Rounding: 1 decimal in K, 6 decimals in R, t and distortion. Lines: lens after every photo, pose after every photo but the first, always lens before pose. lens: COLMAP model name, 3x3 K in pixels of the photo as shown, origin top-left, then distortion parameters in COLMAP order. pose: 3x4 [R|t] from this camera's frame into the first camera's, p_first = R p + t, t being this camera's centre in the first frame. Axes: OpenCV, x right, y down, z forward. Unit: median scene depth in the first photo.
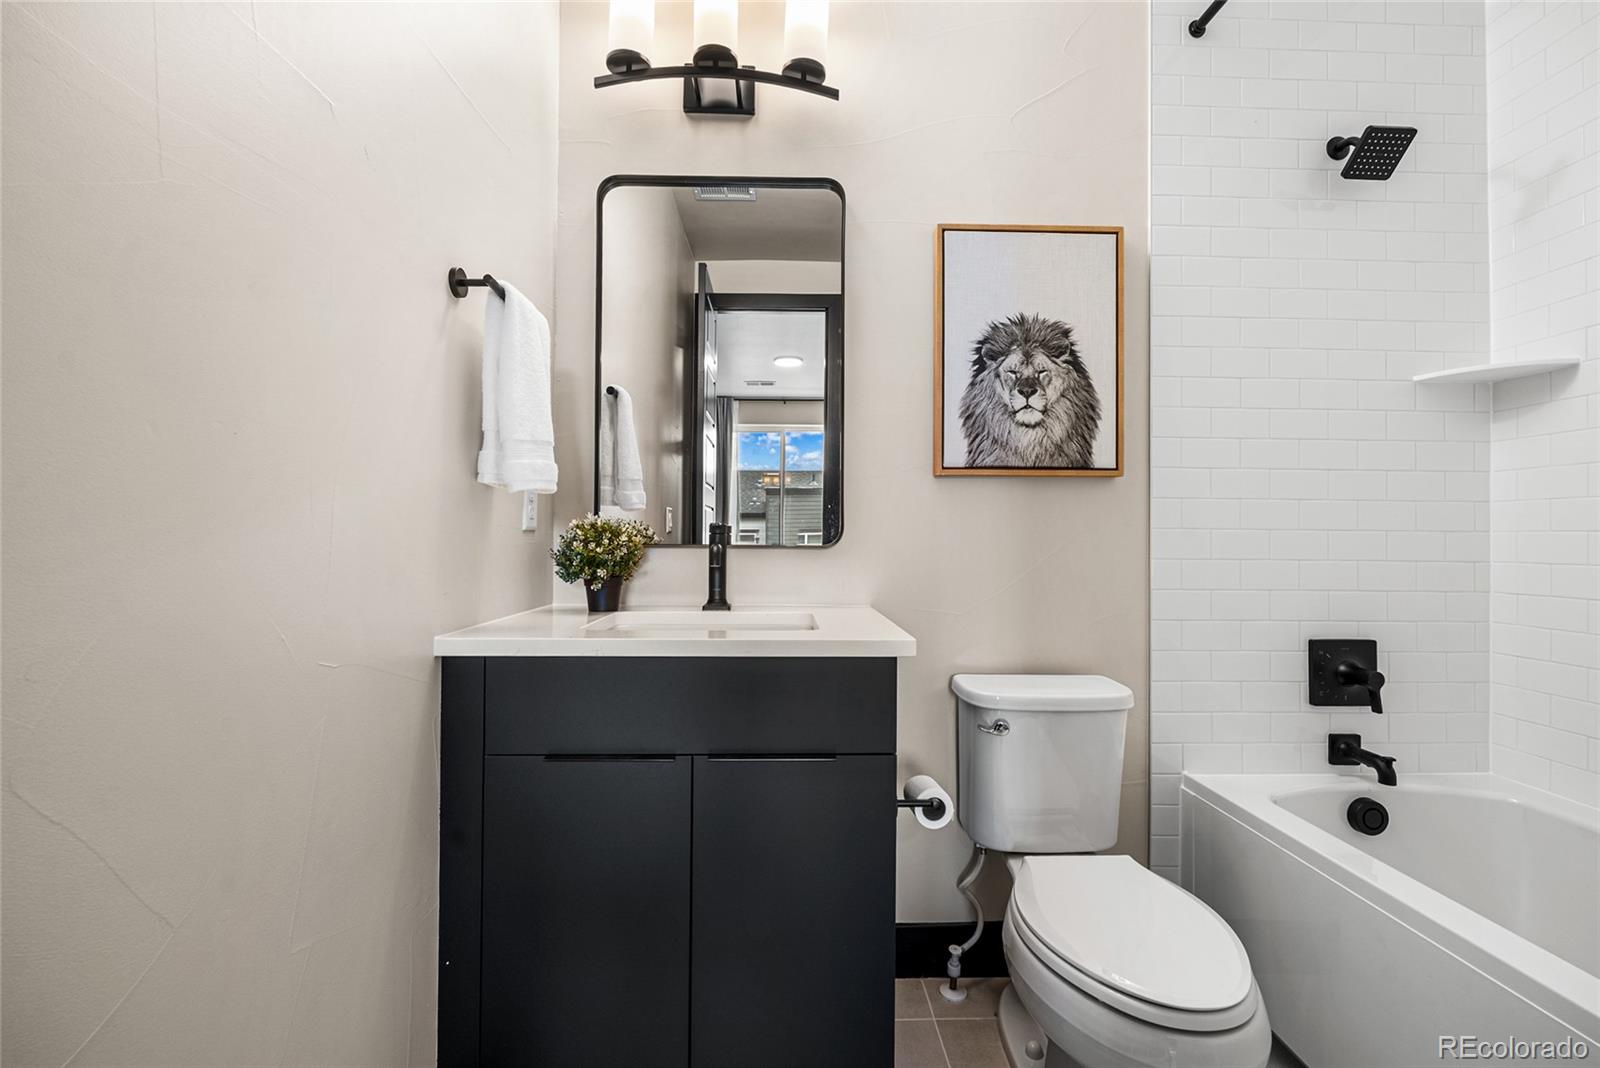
lens RADIAL K [[718.3, 0, 793.6], [0, 718.3, 525.4], [0, 0, 1]] dist [-0.004801, 0.000114]
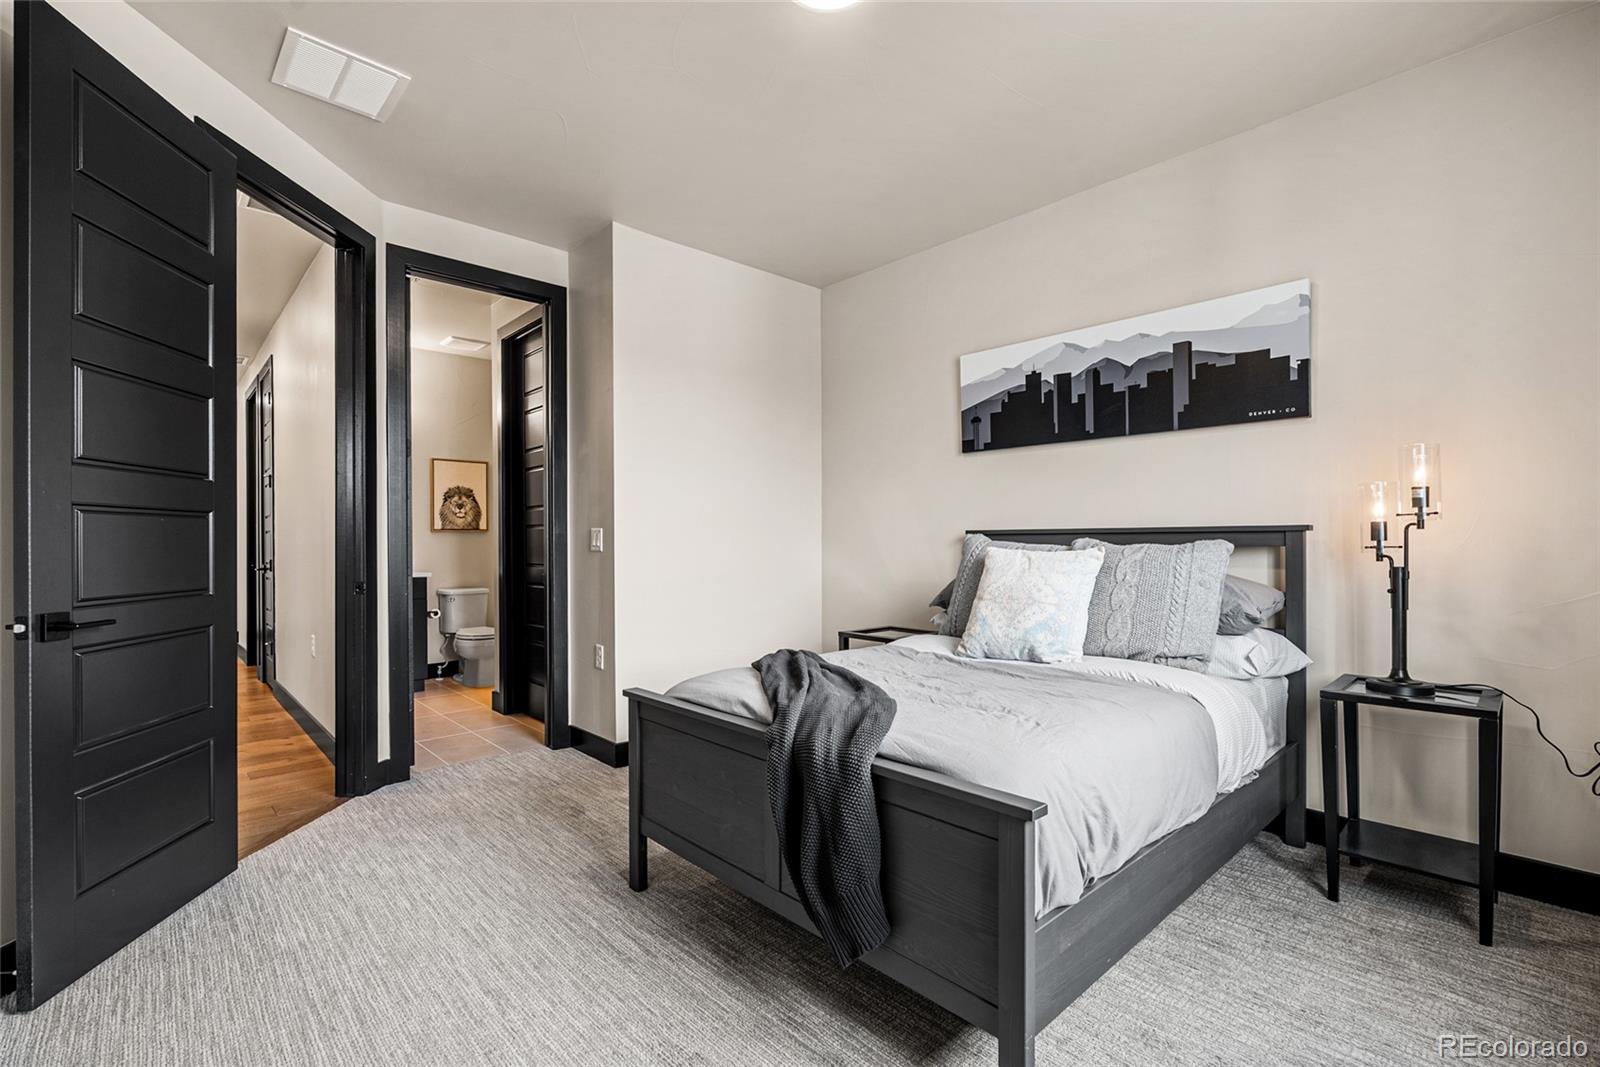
lens RADIAL K [[718.3, 0, 799.4], [0, 718.3, 535.1], [0, 0, 1]] dist [-0.004801, 0.000114]
pose [[0.755816, -0.012203, 0.654671, -0.709082], [0.003973, 0.999893, 0.014052, -0.096228], [-0.654772, -0.008020, 0.755784, -2.706844]]
